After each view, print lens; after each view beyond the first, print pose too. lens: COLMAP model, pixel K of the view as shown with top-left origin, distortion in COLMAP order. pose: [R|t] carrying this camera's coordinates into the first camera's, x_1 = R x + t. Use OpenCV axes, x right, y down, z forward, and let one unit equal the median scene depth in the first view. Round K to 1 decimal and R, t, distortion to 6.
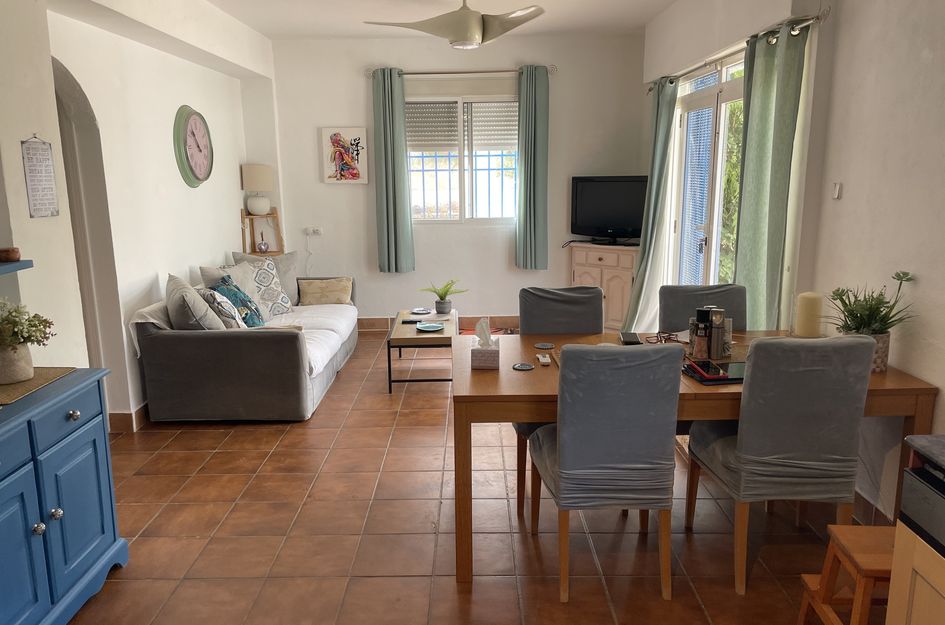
lens RADIAL K [[716.1, 0, 466.9], [0, 716.1, 315.1], [0, 0, 1]] dist [0.102752, -0.137660]
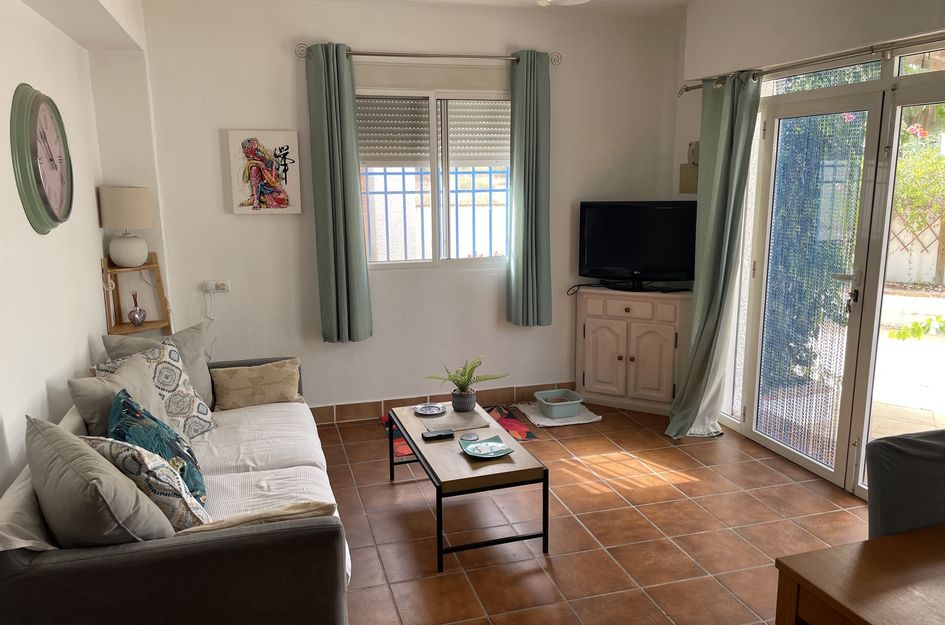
lens RADIAL K [[716.1, 0, 466.9], [0, 716.1, 315.1], [0, 0, 1]] dist [0.102752, -0.137660]
pose [[0.958793, -0.052501, 0.279213, -0.185611], [0.056120, 0.998412, -0.004977, -0.076717], [-0.278508, 0.020441, 0.960216, 0.312851]]
